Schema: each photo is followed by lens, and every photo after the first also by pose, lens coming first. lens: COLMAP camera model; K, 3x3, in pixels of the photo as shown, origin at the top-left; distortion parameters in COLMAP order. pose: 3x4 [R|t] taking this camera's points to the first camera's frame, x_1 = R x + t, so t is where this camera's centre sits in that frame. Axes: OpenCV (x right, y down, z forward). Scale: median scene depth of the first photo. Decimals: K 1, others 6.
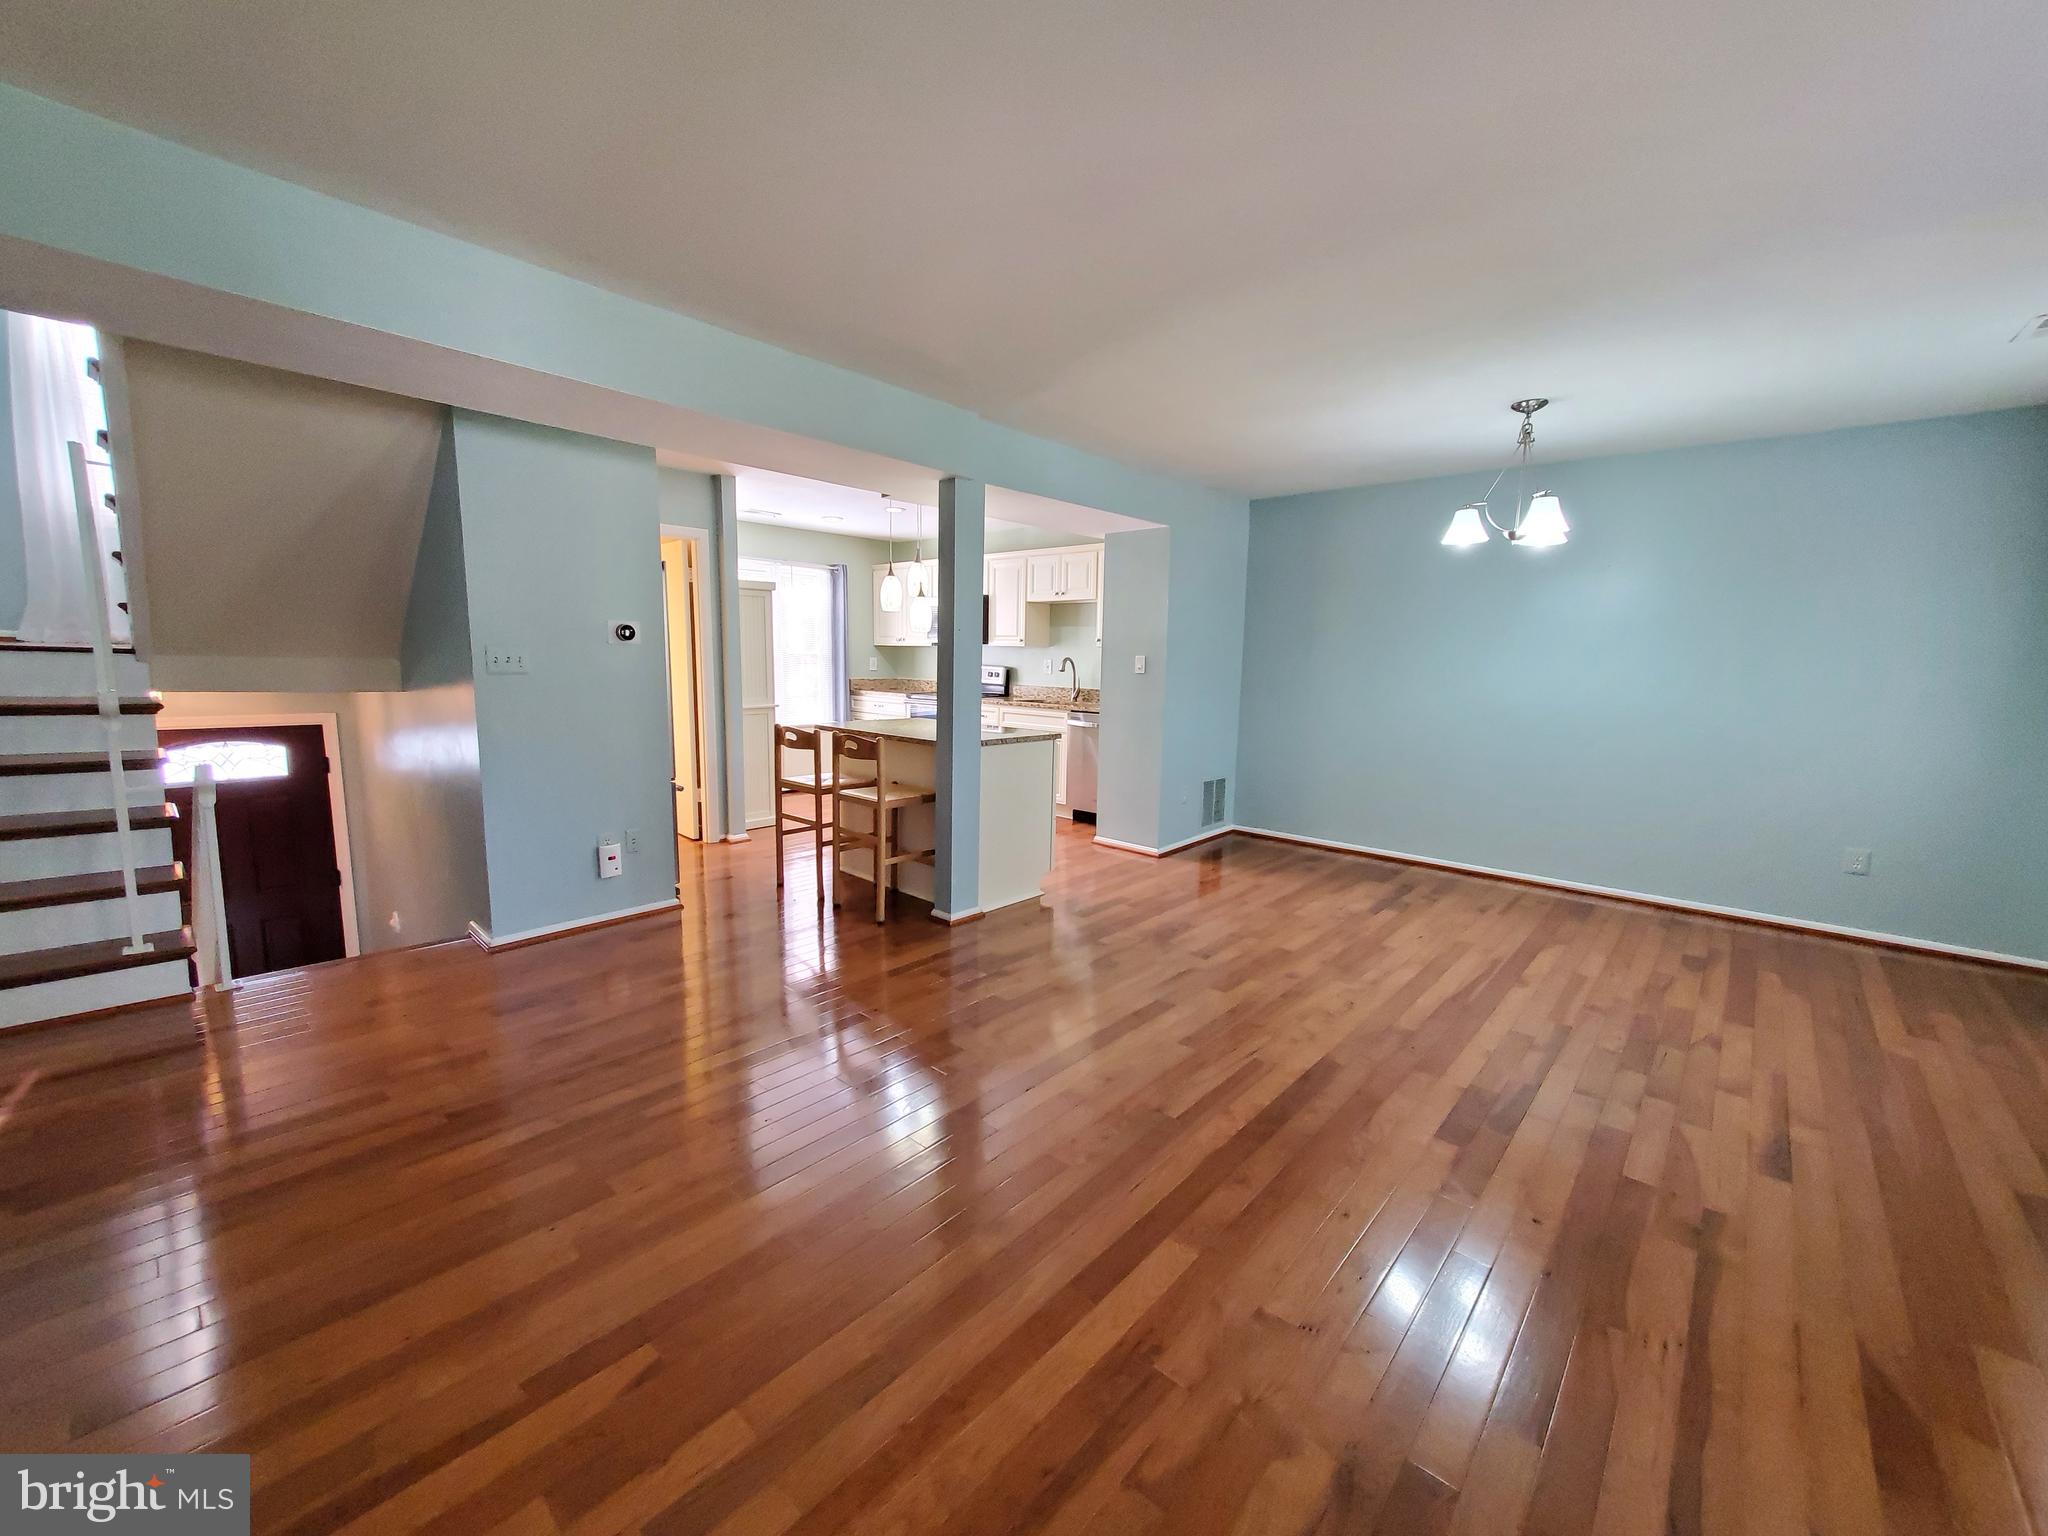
lens RADIAL K [[810.2, 0, 1033.9], [0, 810.2, 770.9], [0, 0, 1]] dist [0.010100, -0.000967]
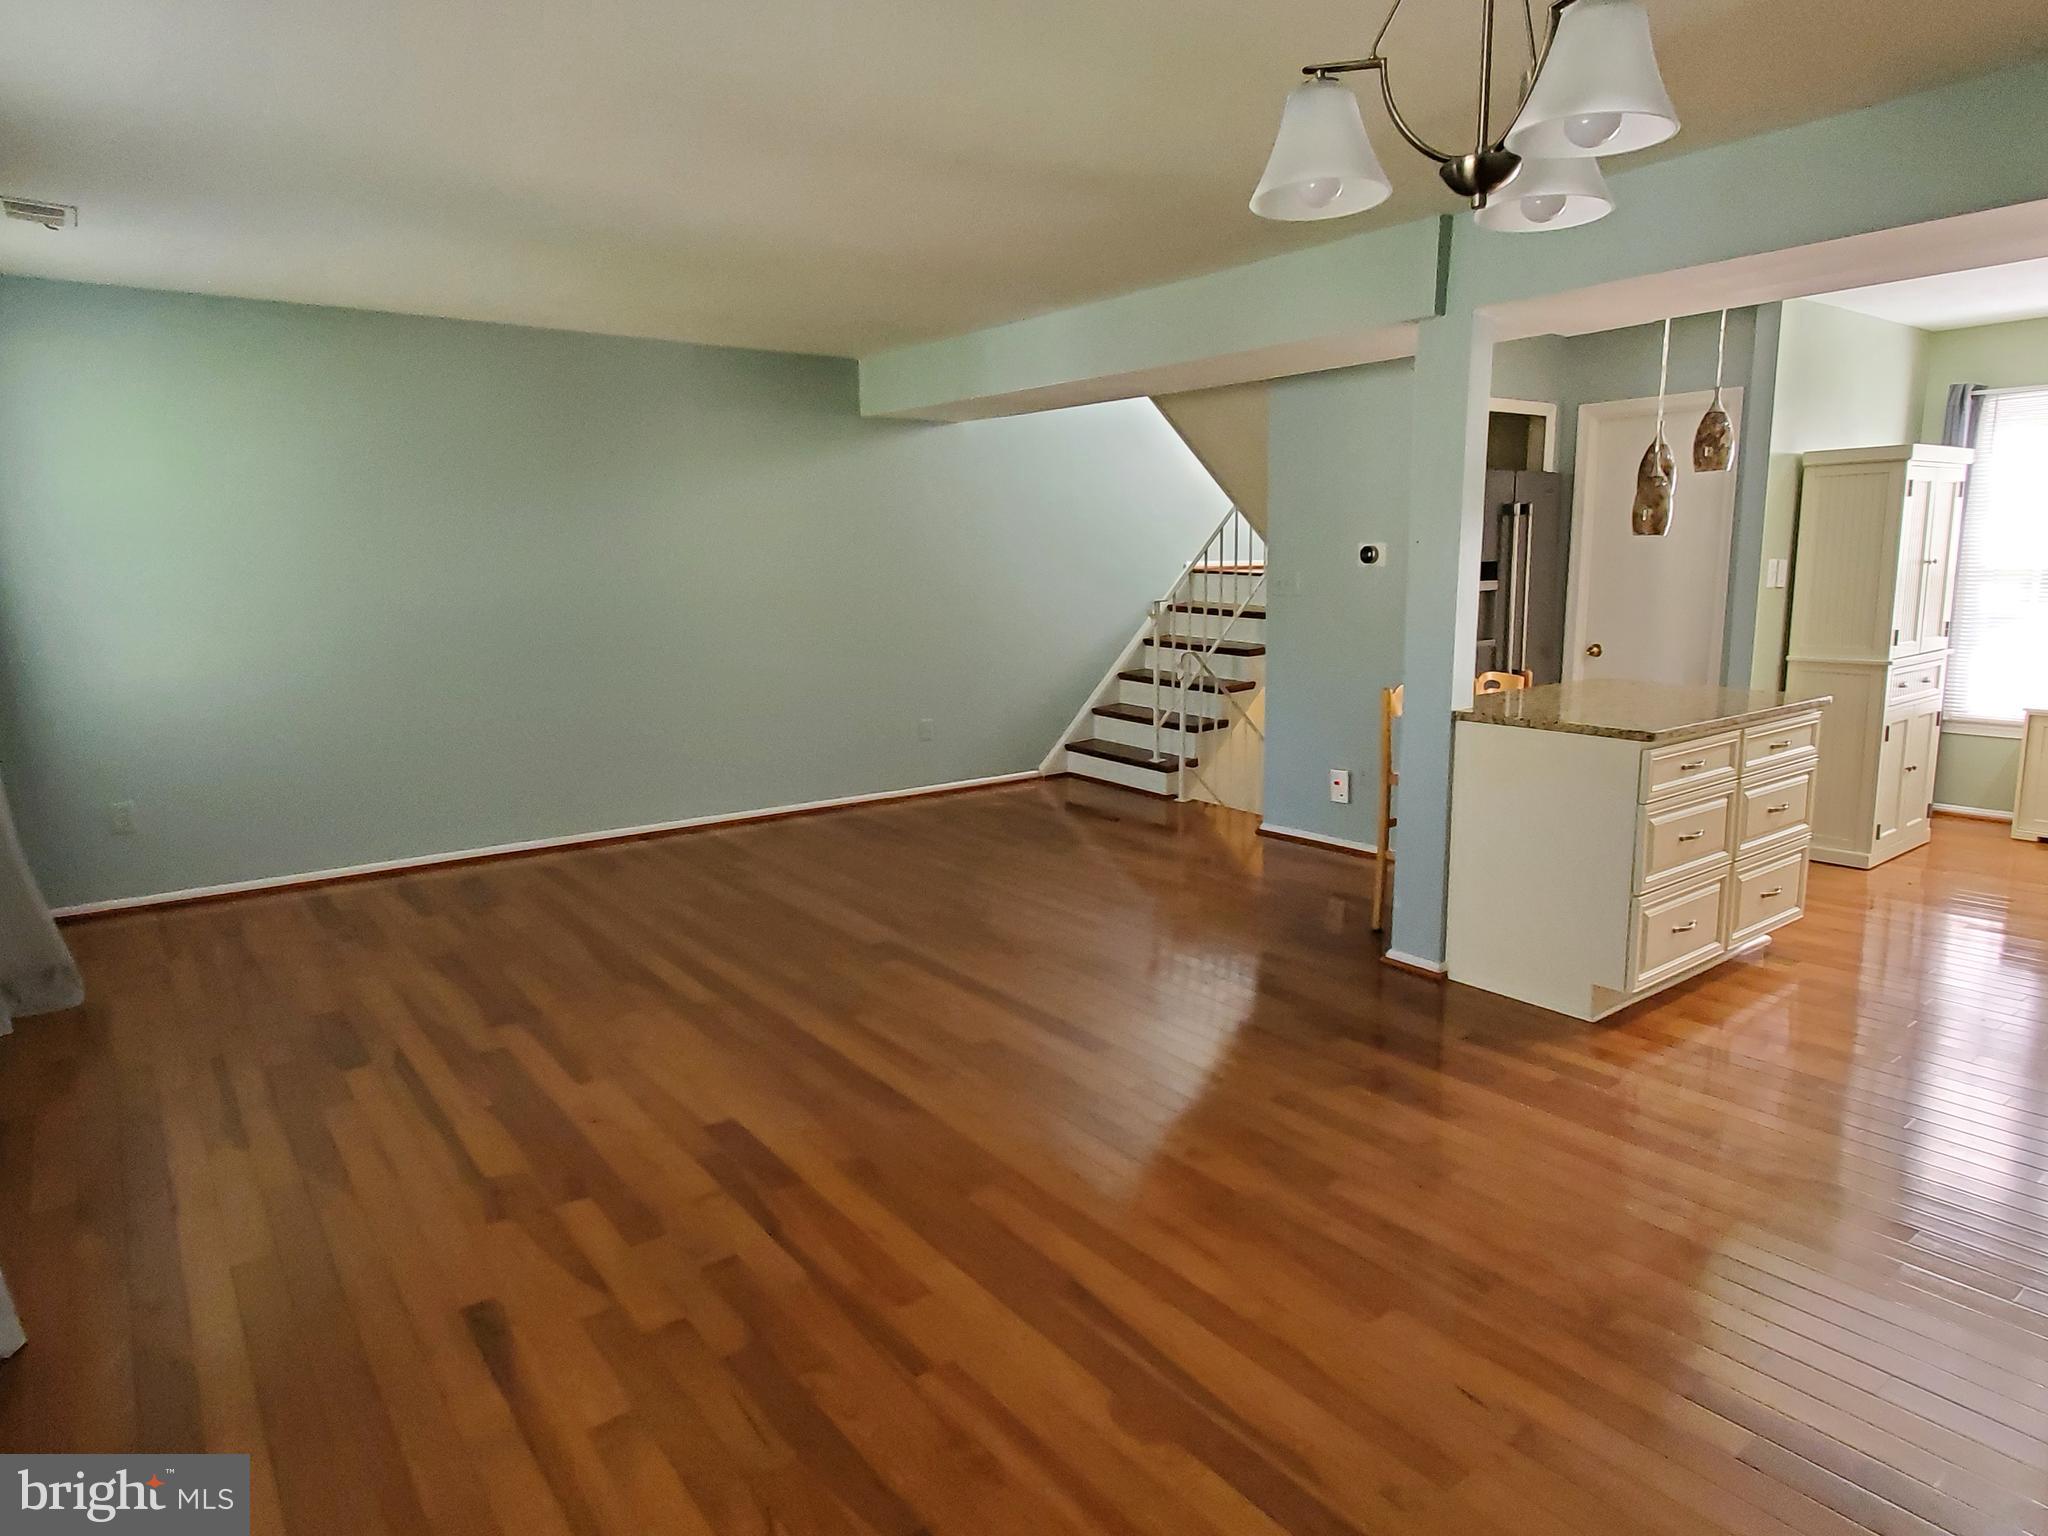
lens RADIAL K [[1213.6, 0, 1015.5], [0, 1213.6, 758.9], [0, 0, 1]] dist [0.006667, -0.003224]
pose [[-0.195347, 0.146828, -0.969681, 0.960370], [-0.131923, 0.975810, 0.174332, -0.123915], [0.971821, 0.161978, -0.171252, 0.841345]]
